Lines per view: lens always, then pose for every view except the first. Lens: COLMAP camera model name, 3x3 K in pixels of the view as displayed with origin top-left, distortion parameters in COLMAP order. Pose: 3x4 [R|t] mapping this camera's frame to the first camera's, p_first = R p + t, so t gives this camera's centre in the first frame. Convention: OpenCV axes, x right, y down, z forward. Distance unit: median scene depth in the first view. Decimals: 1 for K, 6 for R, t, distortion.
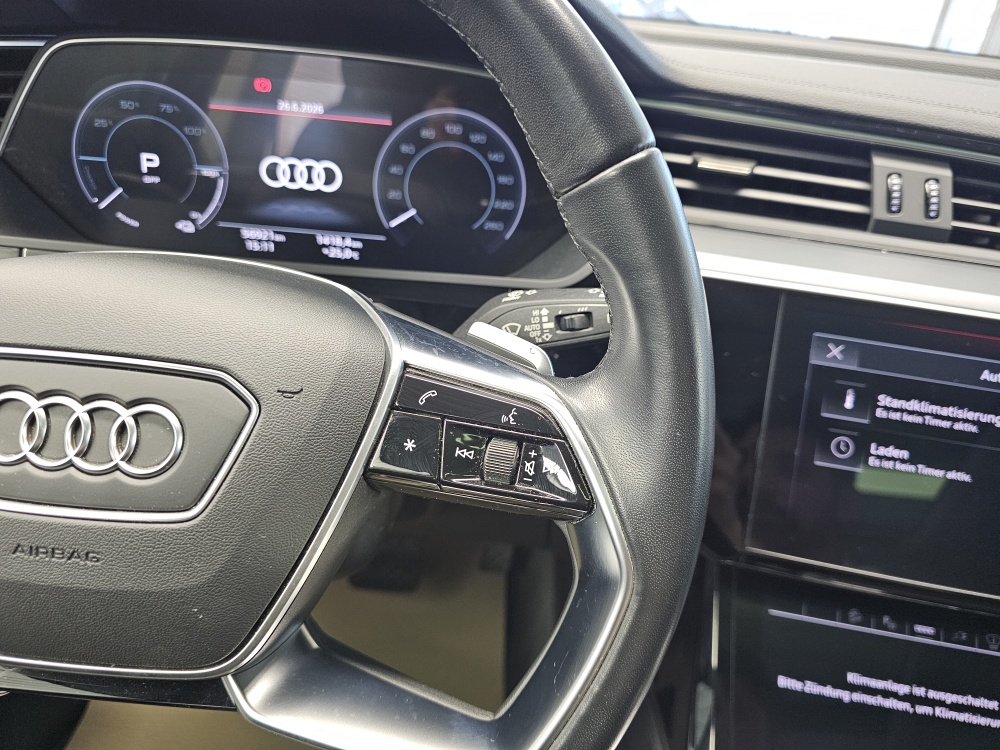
lens RADIAL K [[698.9, 0, 497.5], [0, 698.9, 363.4], [0, 0, 1]] dist [-0.005524, -0.010254]
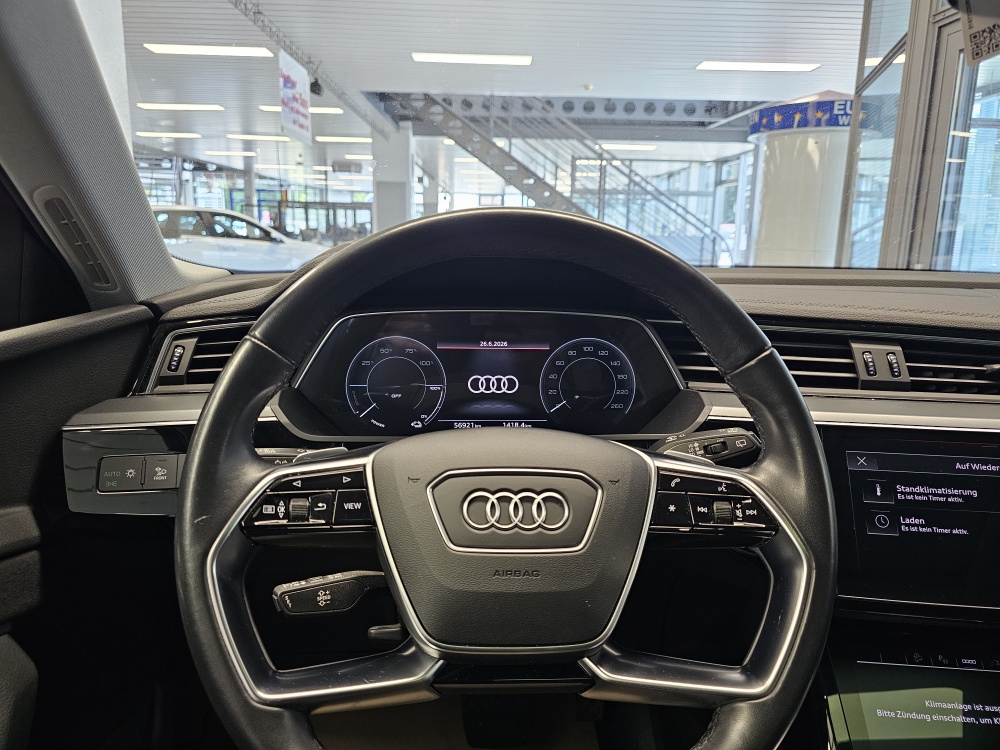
lens RADIAL K [[677.5, 0, 504.3], [0, 677.5, 366.4], [0, 0, 1]] dist [0.051259, -0.048709]
pose [[0.994483, -0.083968, 0.062868, -0.353040], [0.098511, 0.953522, -0.284766, 0.123425], [-0.036035, 0.289388, 0.956533, -0.457461]]
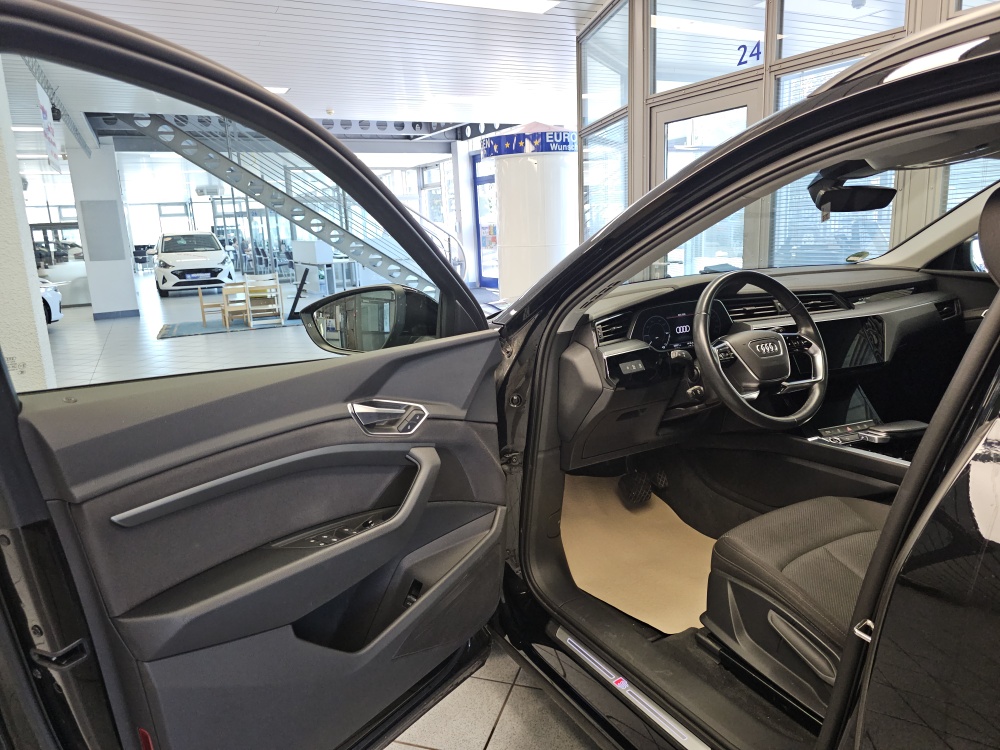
lens RADIAL K [[677.5, 0, 504.3], [0, 677.5, 366.4], [0, 0, 1]] dist [0.051259, -0.048709]
pose [[0.850614, -0.230394, 0.472625, -3.269424], [0.350529, 0.918472, -0.183135, 0.319355], [-0.391900, 0.321446, 0.862025, -2.106701]]
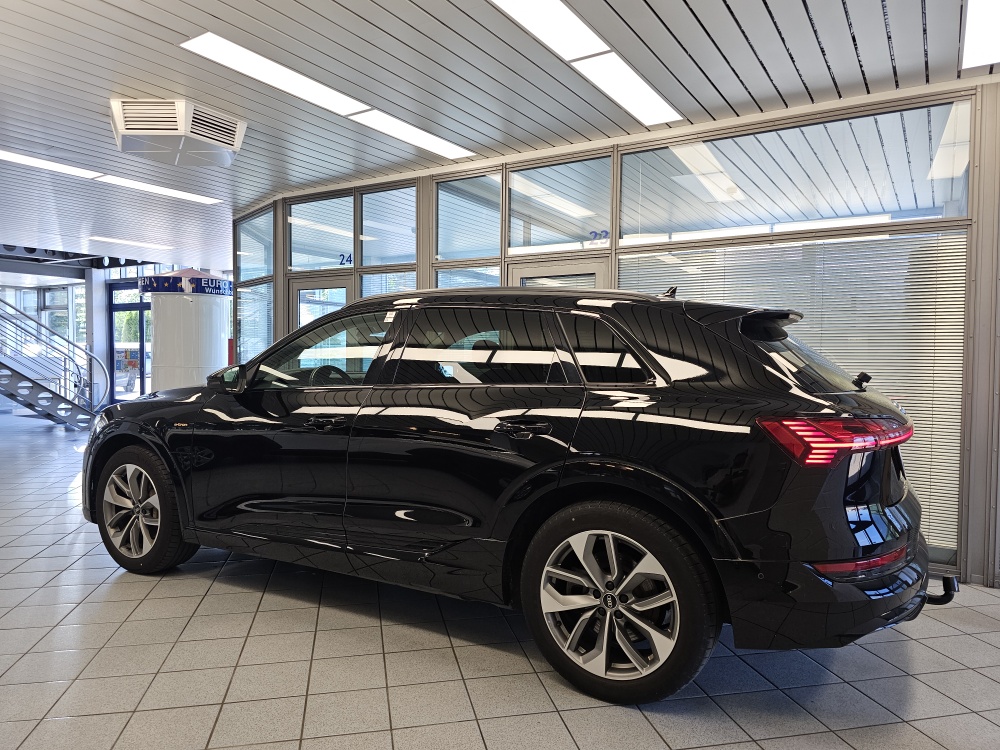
lens RADIAL K [[663.1, 0, 503.9], [0, 663.1, 372.5], [0, 0, 1]] dist [0.050311, -0.047503]
pose [[0.487722, -0.109607, 0.866091, -6.874250], [0.447341, 0.883318, -0.140125, 1.988296], [-0.749675, 0.455780, 0.479845, -5.560352]]
